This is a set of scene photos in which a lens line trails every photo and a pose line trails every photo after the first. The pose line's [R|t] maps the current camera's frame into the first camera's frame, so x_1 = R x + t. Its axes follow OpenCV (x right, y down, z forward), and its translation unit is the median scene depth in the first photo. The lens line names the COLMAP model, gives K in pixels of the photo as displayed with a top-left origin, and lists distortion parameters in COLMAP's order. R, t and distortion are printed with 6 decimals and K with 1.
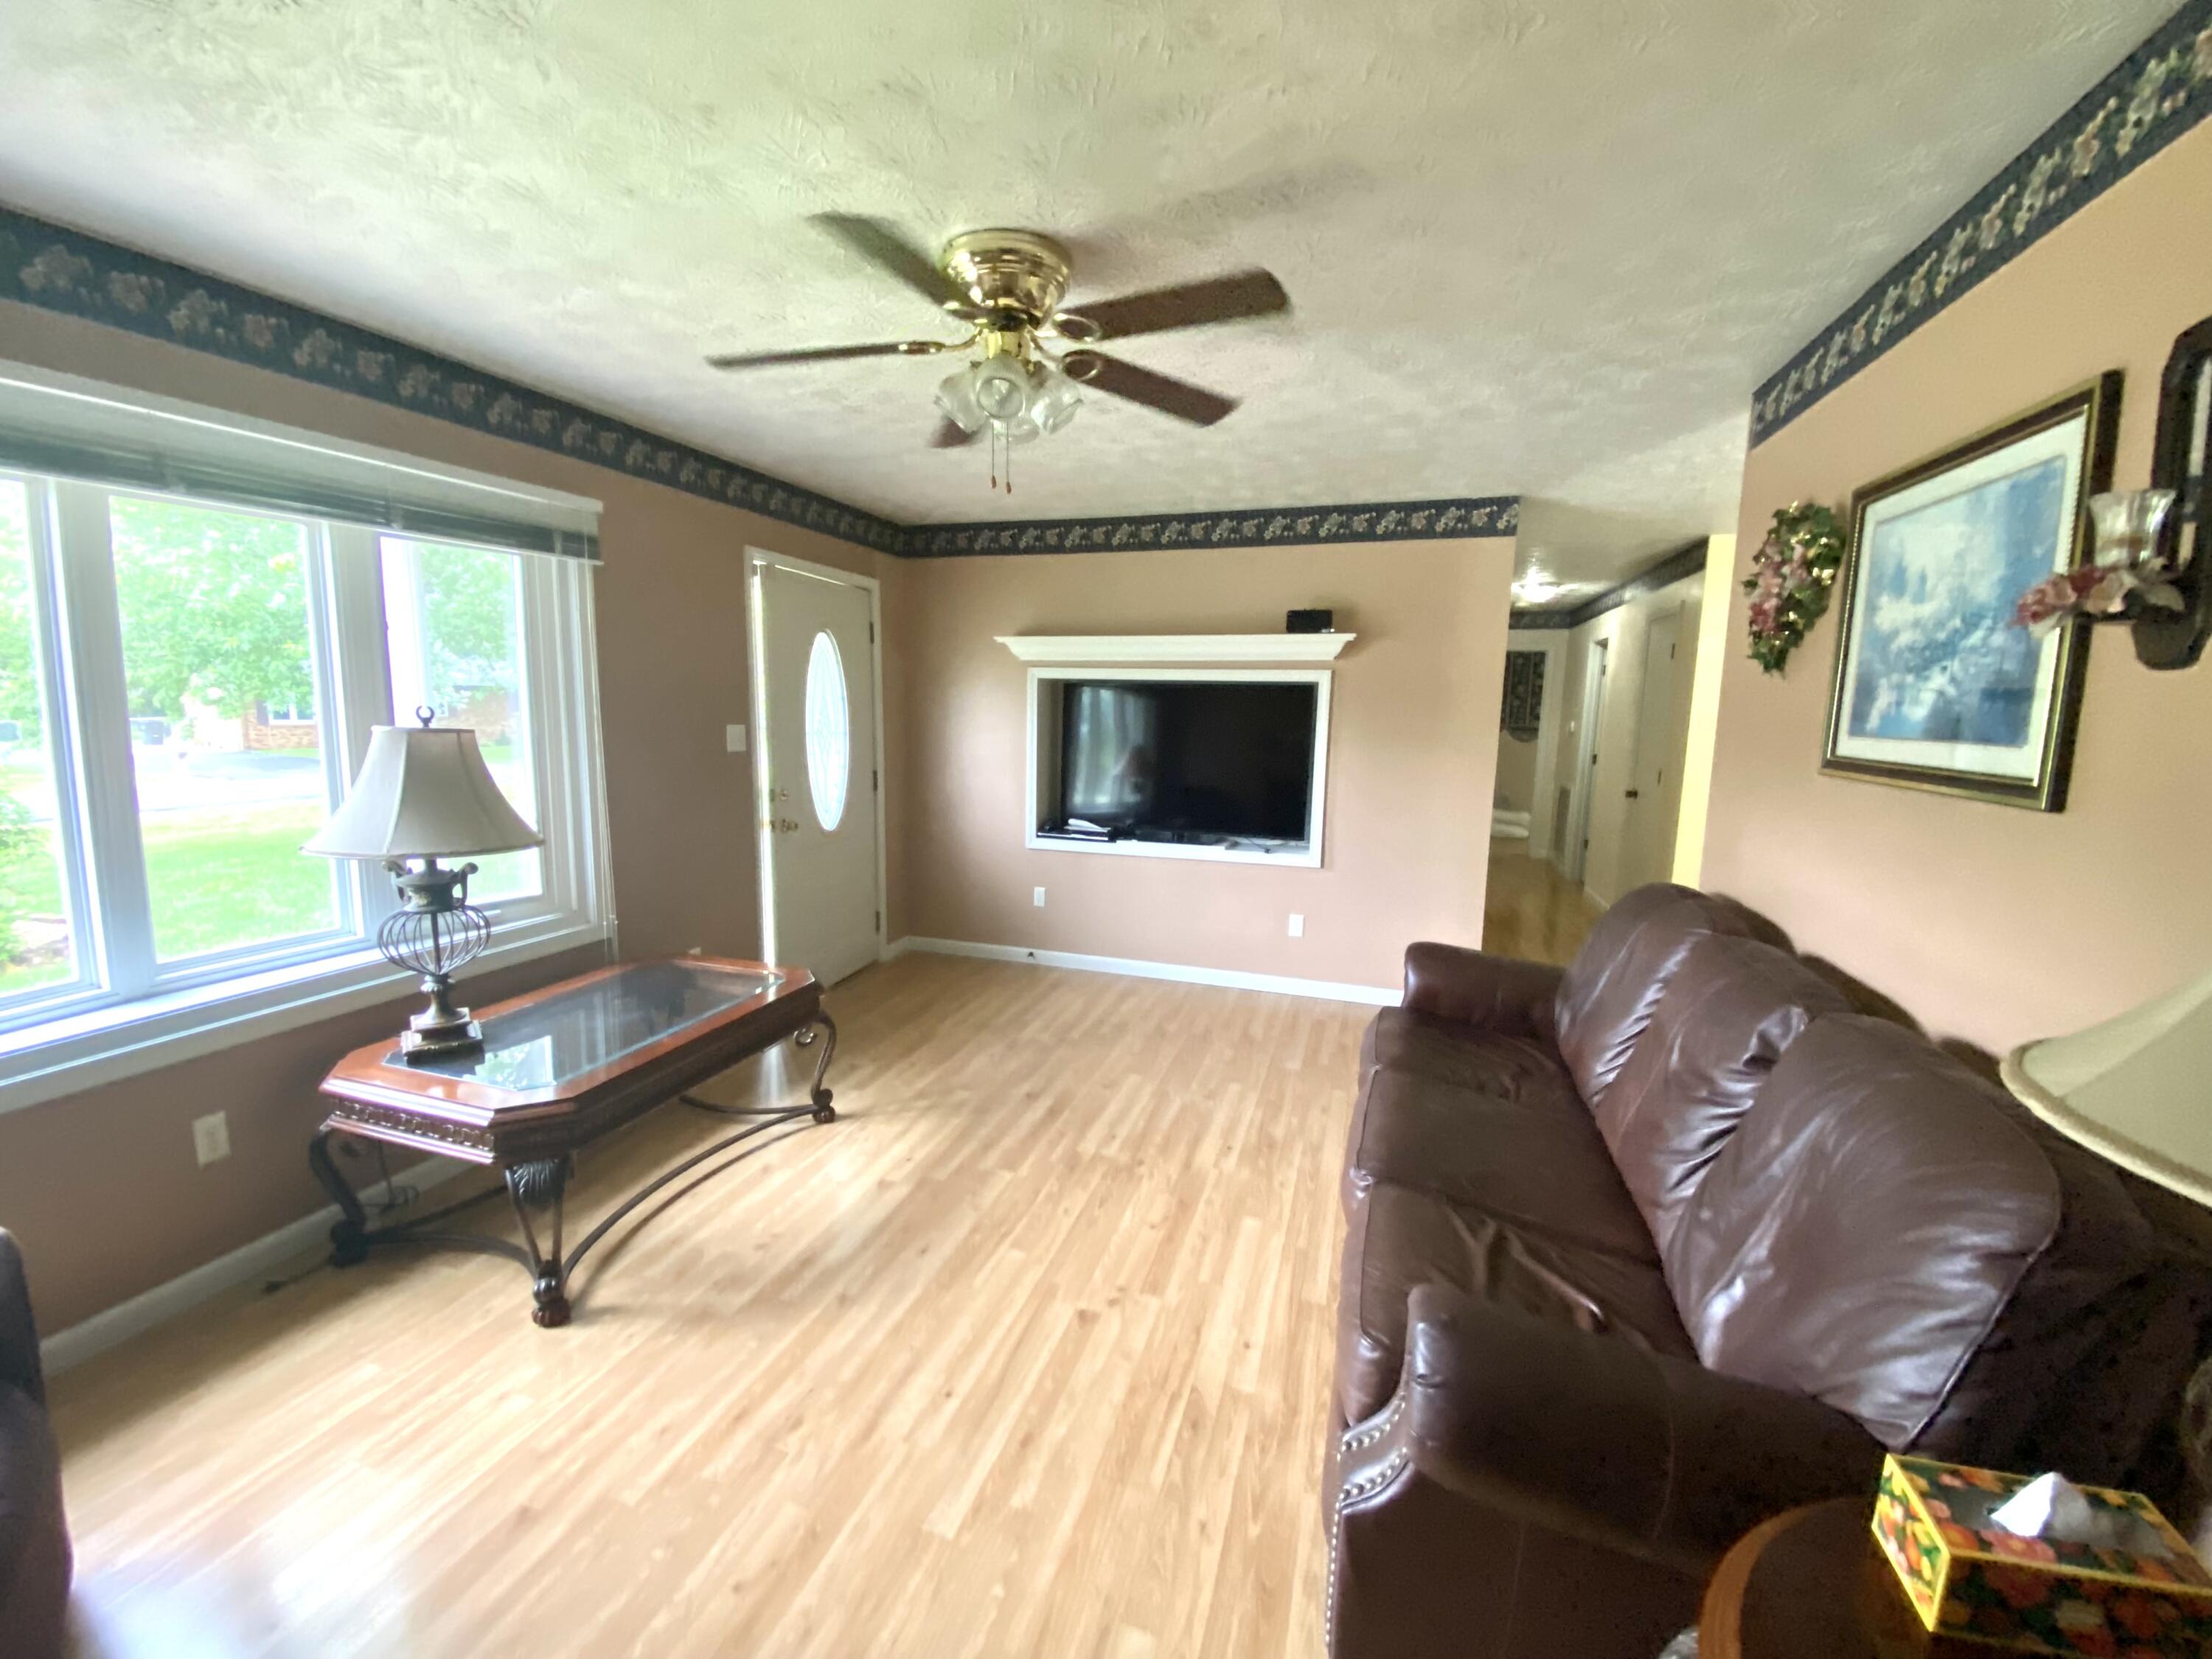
lens RADIAL K [[887.8, 0, 1098.5], [0, 887.8, 837.2], [0, 0, 1]] dist [0.064395, -0.029503]
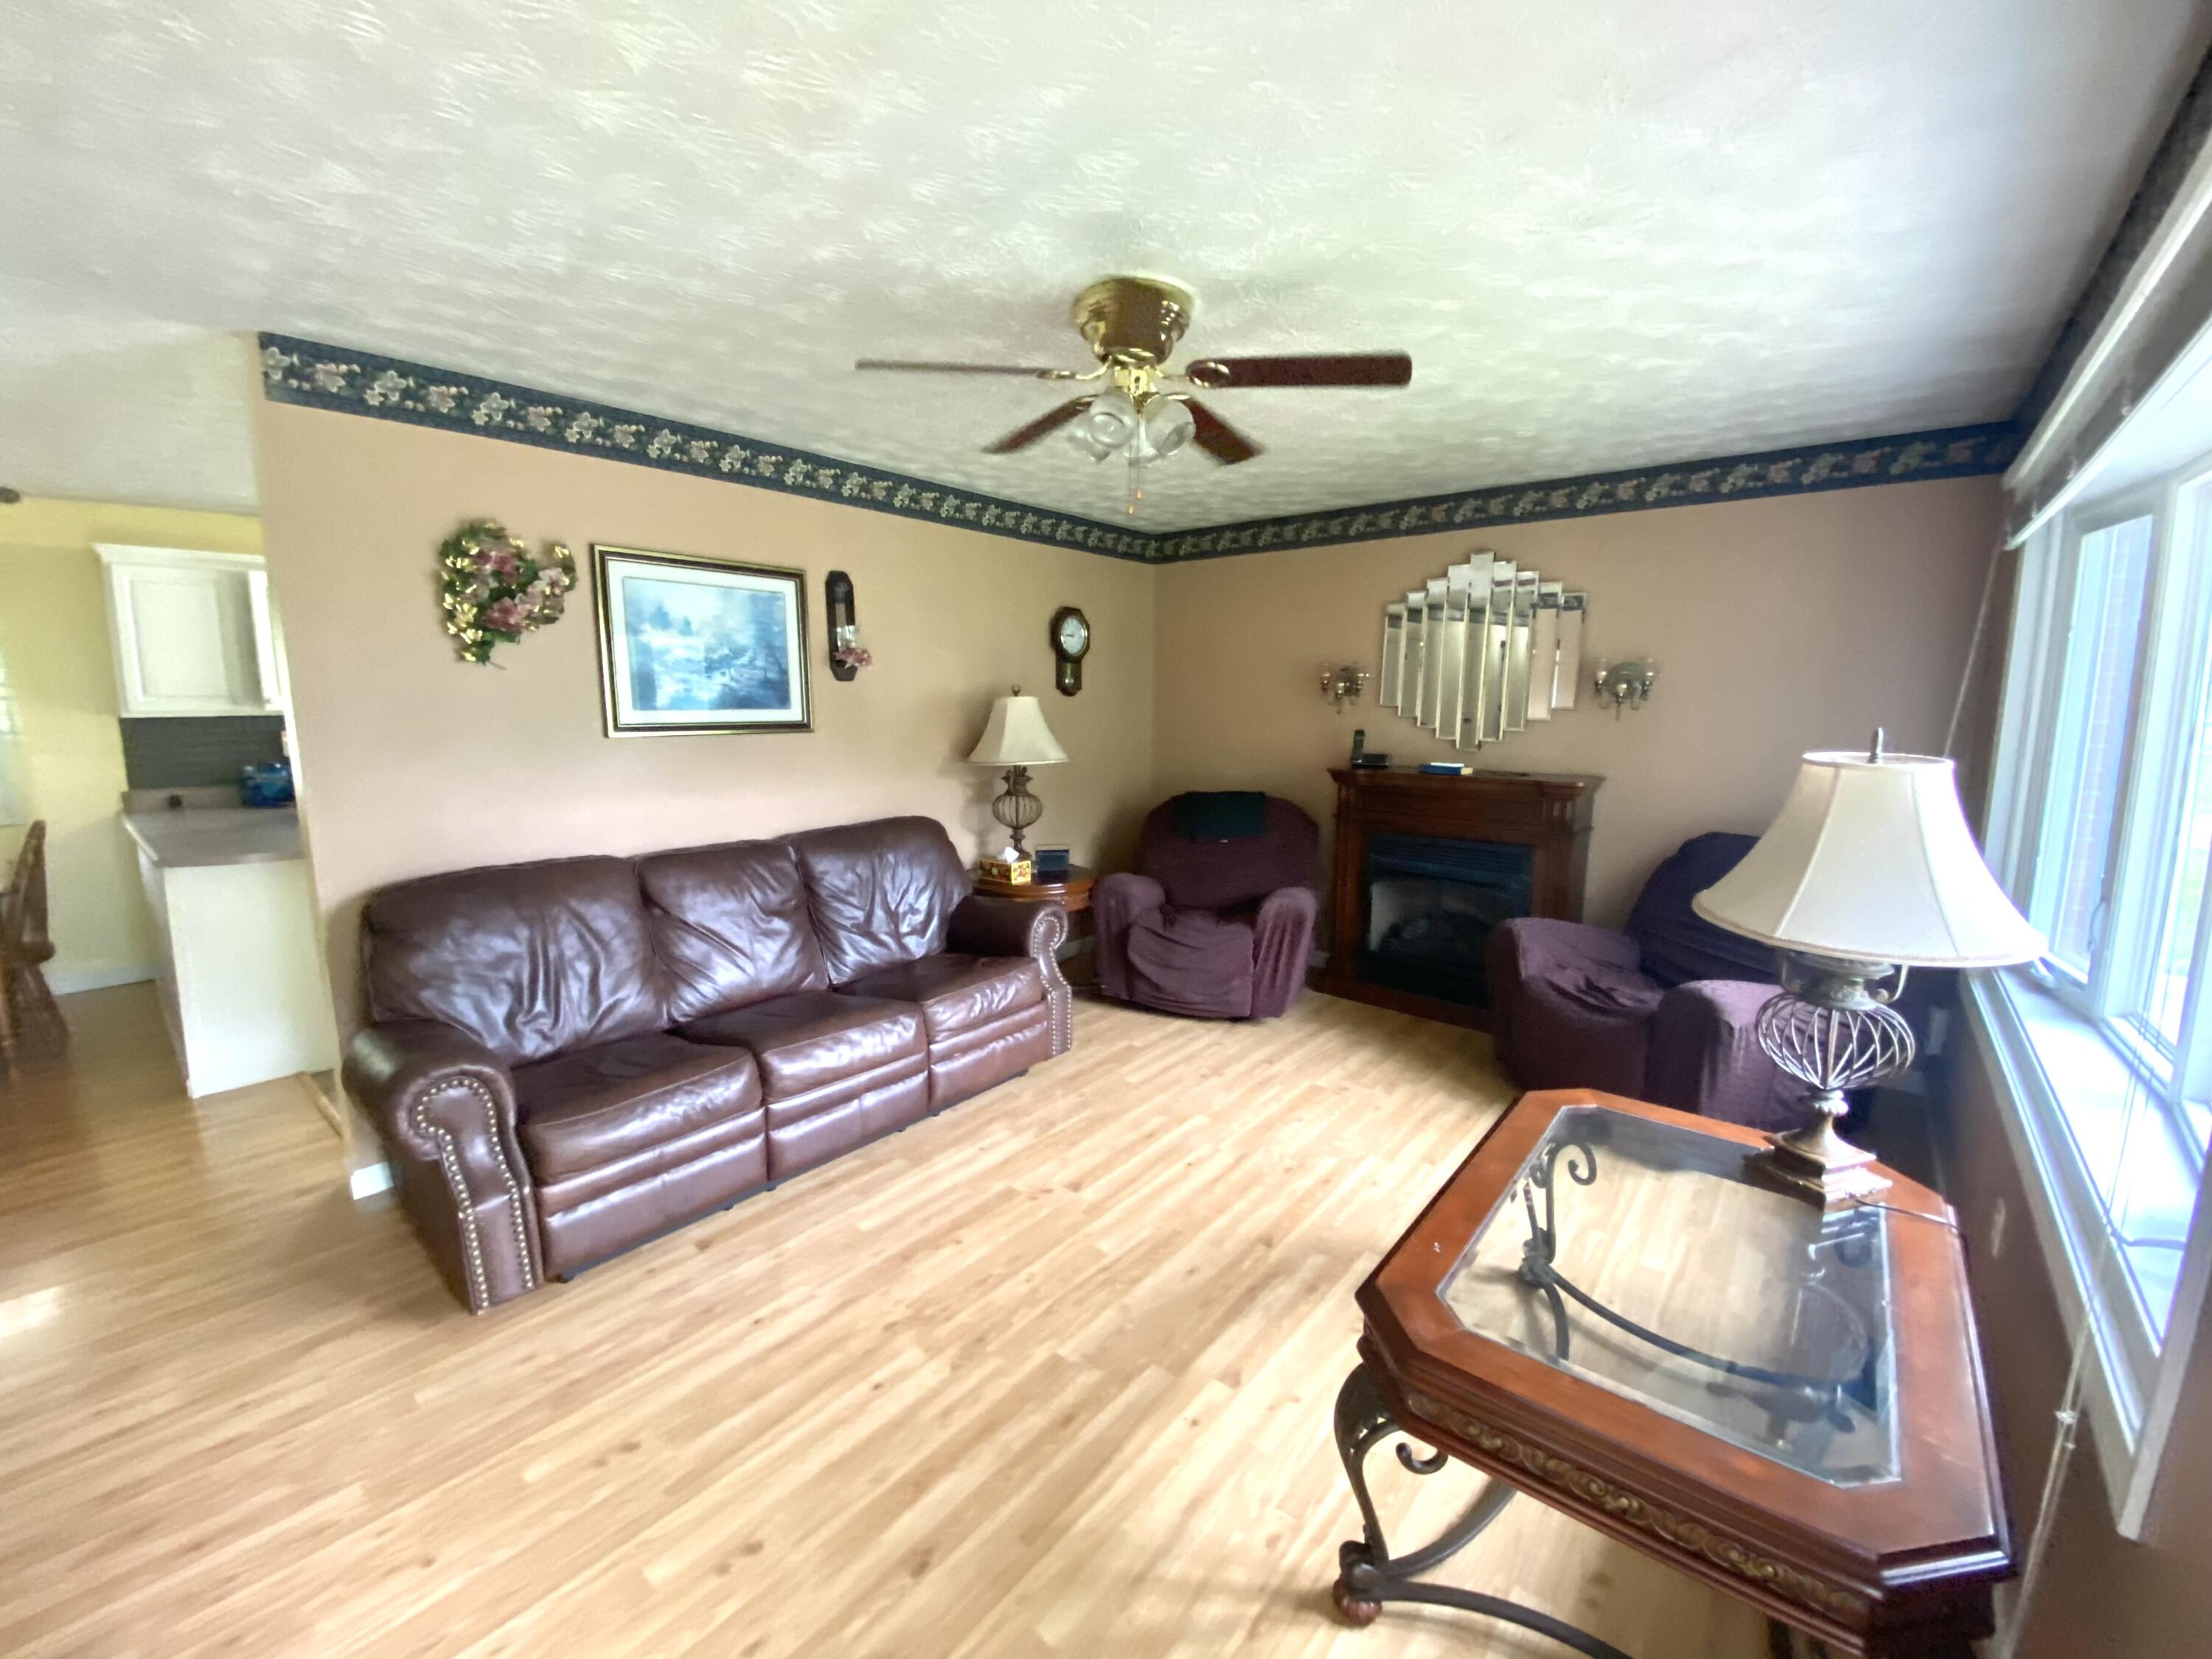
lens RADIAL K [[887.8, 0, 1098.5], [0, 887.8, 837.2], [0, 0, 1]] dist [0.064395, -0.029503]
pose [[-0.926971, -0.076924, 0.367161, -0.464177], [0.043045, 0.950474, 0.307809, -0.314429], [-0.372654, 0.301135, -0.877751, 1.929030]]
